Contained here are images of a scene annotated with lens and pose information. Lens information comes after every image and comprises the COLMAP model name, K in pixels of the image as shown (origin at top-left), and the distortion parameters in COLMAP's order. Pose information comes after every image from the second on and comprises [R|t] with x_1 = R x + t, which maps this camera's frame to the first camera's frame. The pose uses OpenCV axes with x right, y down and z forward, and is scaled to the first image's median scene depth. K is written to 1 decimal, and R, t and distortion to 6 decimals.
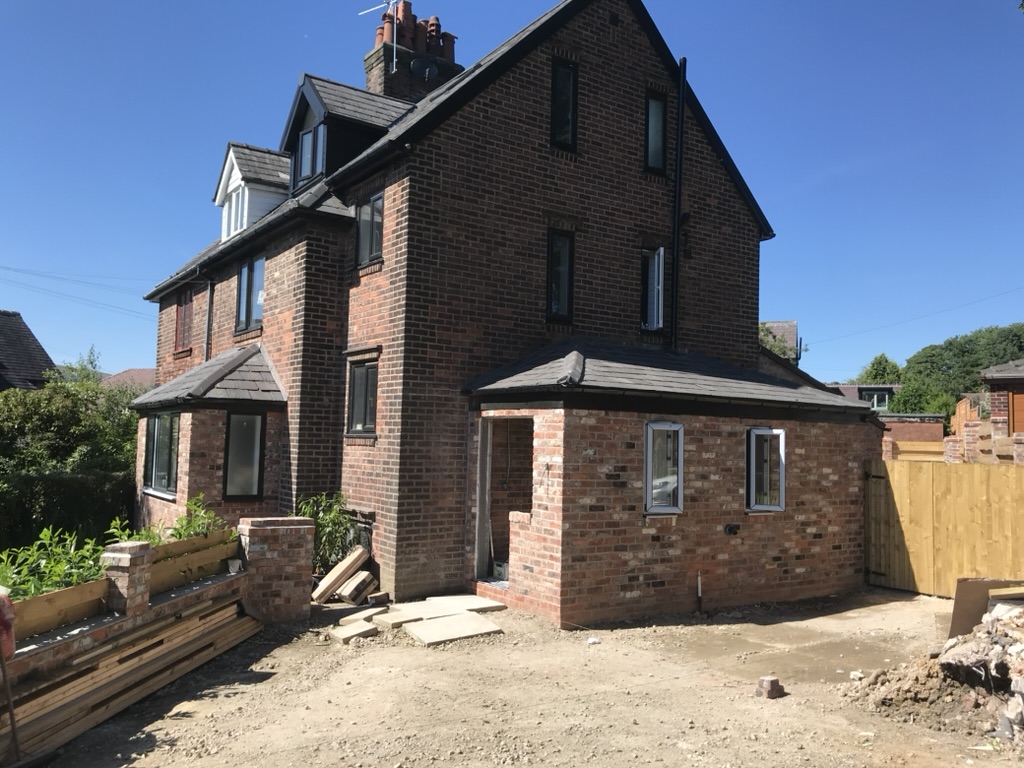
lens RADIAL K [[838.1, 0, 506.6], [0, 838.1, 385.6], [0, 0, 1]] dist [0.049684, -0.066945]
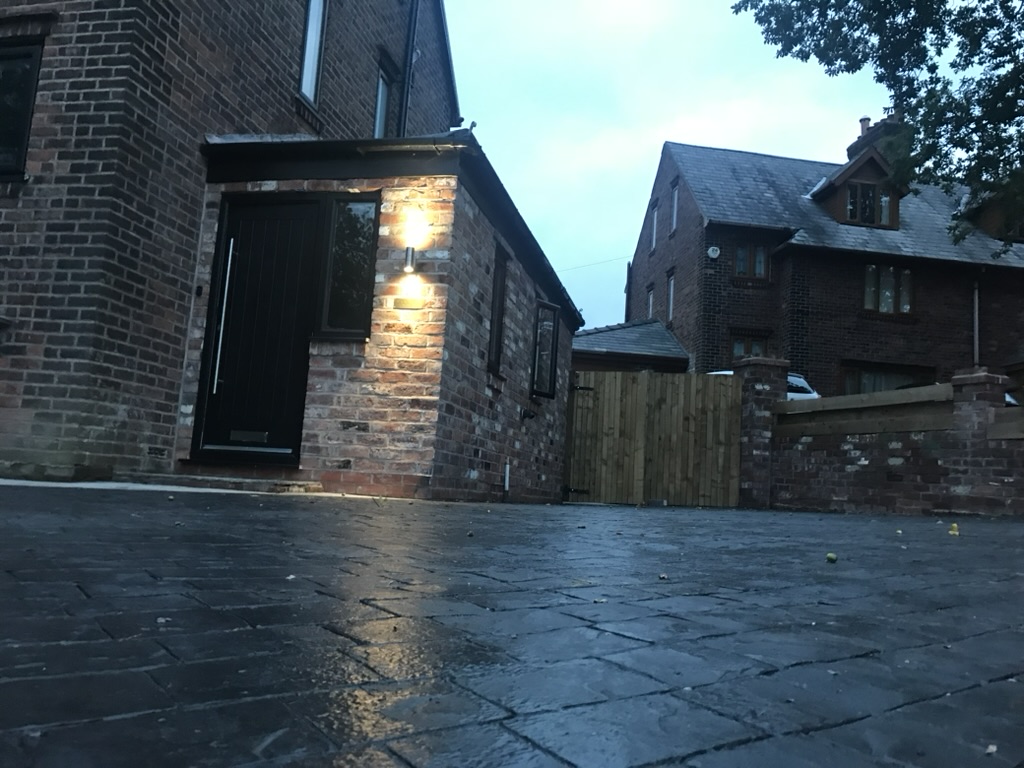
lens RADIAL K [[838.1, 0, 521.1], [0, 838.1, 381.6], [0, 0, 1]] dist [0.049684, -0.066945]
pose [[0.724518, 0.114240, 0.679723, -0.267431], [-0.090178, 0.993403, -0.070839, 0.188284], [-0.683331, -0.009972, 0.730040, 0.403818]]
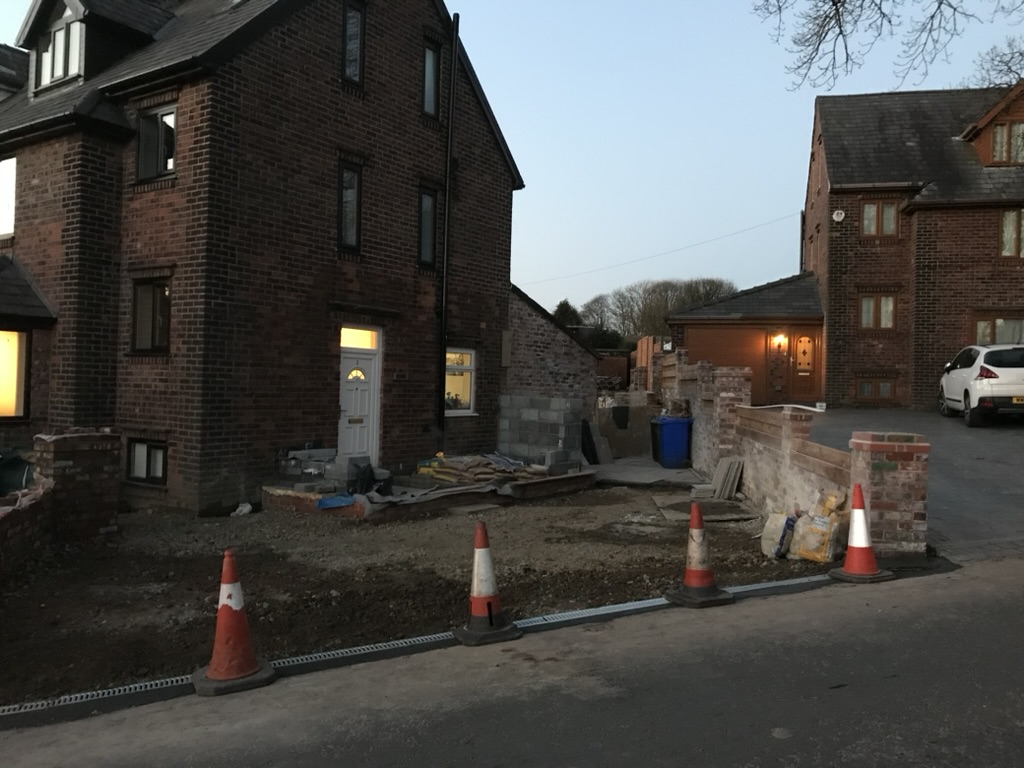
lens RADIAL K [[838.1, 0, 518.3], [0, 838.1, 378.3], [0, 0, 1]] dist [0.049684, -0.066945]
pose [[0.930942, 0.002977, 0.365154, -0.133672], [-0.027034, 0.997785, 0.060788, 0.015219], [-0.364164, -0.066461, 0.928960, -0.085483]]
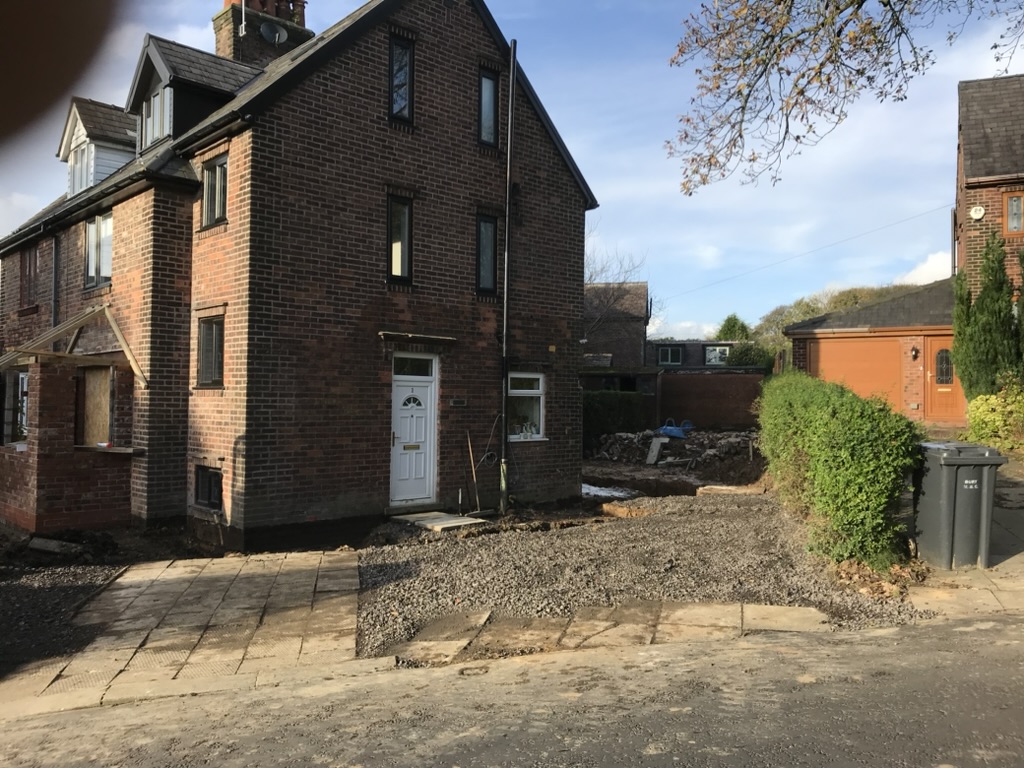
lens RADIAL K [[838.1, 0, 508.4], [0, 838.1, 378.9], [0, 0, 1]] dist [0.049684, -0.066945]
pose [[0.989090, -0.010479, 0.146938, 0.044529], [0.004508, 0.999152, 0.040914, 0.006199], [-0.147242, -0.039806, 0.988299, -0.114130]]
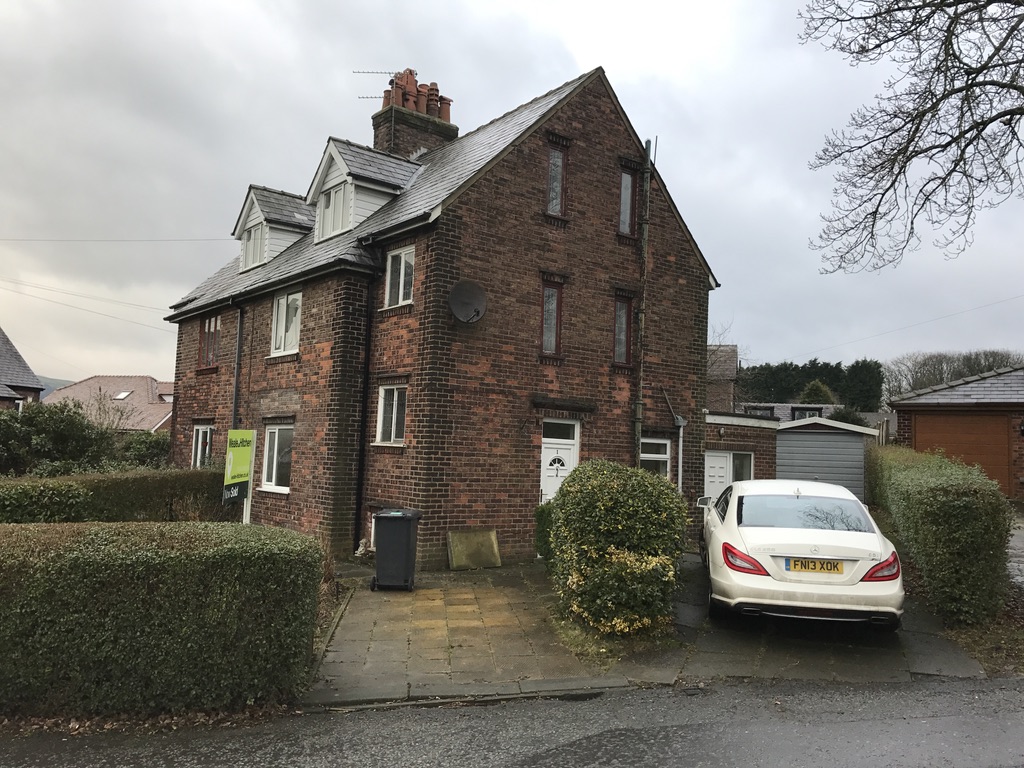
lens RADIAL K [[838.1, 0, 511.5], [0, 838.1, 382.2], [0, 0, 1]] dist [0.049684, -0.066945]
pose [[0.997324, 0.020570, 0.070149, -0.084952], [-0.019371, 0.999655, -0.017727, -0.015664], [-0.070489, 0.016321, 0.997379, -0.244416]]
